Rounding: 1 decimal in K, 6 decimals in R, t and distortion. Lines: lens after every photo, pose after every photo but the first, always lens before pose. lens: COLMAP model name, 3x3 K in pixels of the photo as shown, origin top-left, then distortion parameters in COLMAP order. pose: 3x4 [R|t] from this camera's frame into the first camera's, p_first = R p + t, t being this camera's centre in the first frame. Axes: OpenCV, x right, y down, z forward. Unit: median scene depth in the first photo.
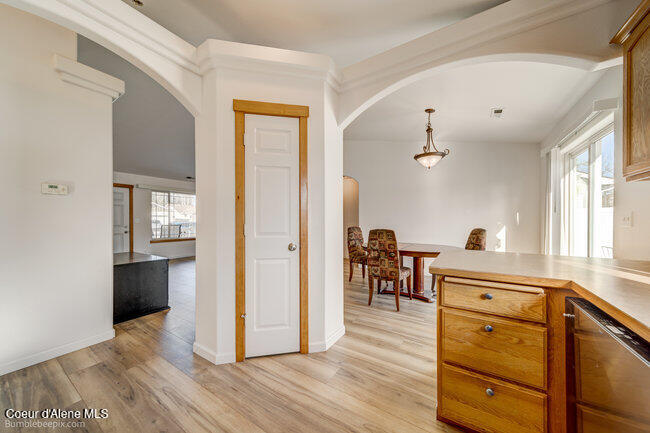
lens RADIAL K [[227.0, 0, 325.5], [0, 227.0, 220.1], [0, 0, 1]] dist [0.001442, 0.000141]
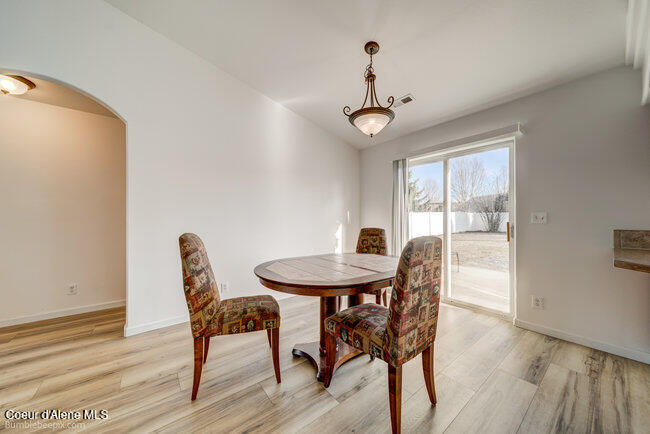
lens RADIAL K [[227.0, 0, 325.5], [0, 227.0, 220.6], [0, 0, 1]] dist [0.001442, 0.000141]
pose [[0.323006, -0.002668, 0.946393, -0.161910], [-0.007833, 0.999954, 0.005492, 0.005207], [-0.946364, -0.009187, 0.322971, 0.760600]]
